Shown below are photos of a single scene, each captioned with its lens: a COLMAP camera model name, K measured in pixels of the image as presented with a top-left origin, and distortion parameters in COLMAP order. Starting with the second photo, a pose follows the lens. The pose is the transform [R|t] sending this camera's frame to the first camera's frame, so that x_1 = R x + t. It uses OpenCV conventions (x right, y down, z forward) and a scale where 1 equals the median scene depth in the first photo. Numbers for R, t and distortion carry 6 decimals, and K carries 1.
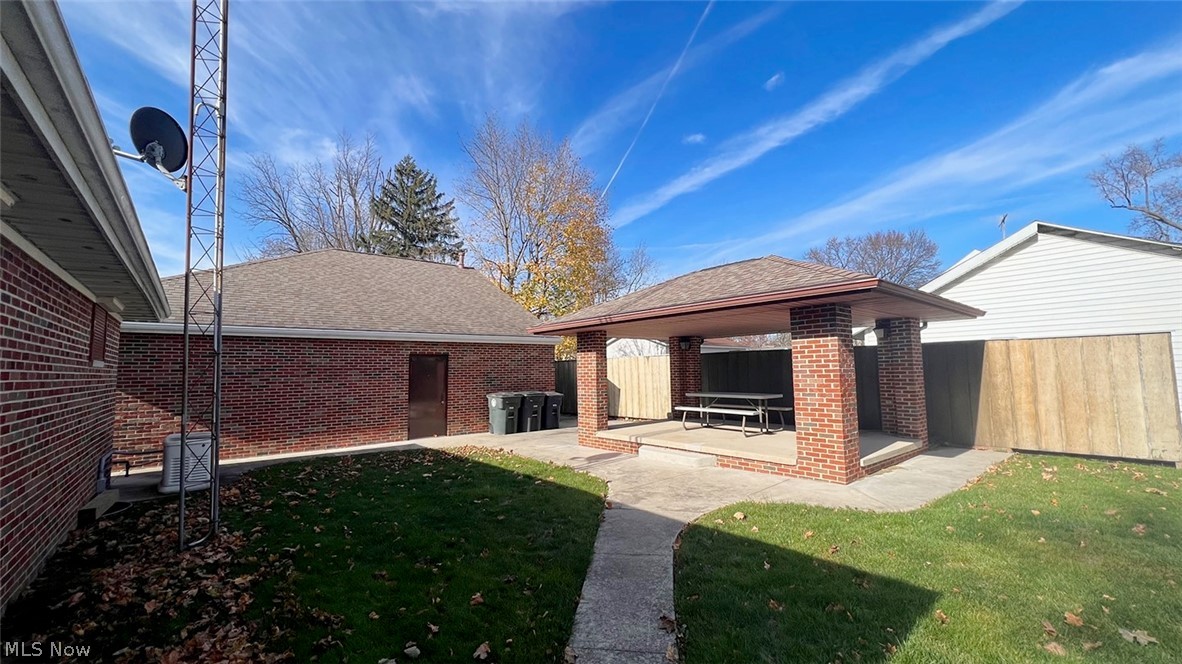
lens RADIAL K [[471.9, 0, 591.4], [0, 471.9, 333.6], [0, 0, 1]] dist [-0.001448, 0.000217]
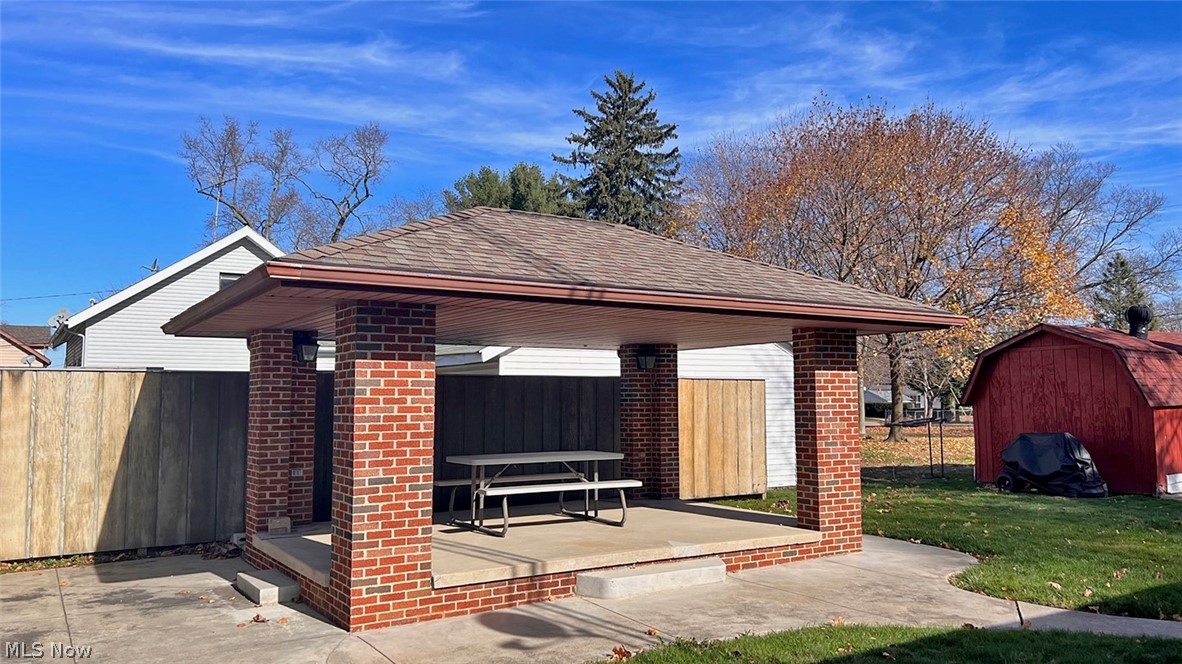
lens RADIAL K [[895.7, 0, 597.6], [0, 895.7, 333.4], [0, 0, 1]] dist [0.111823, -0.152044]
pose [[0.123234, 0.090418, 0.988250, -0.864719], [-0.078749, 0.993591, -0.081087, 0.082334], [-0.989248, -0.067831, 0.129564, 0.983092]]
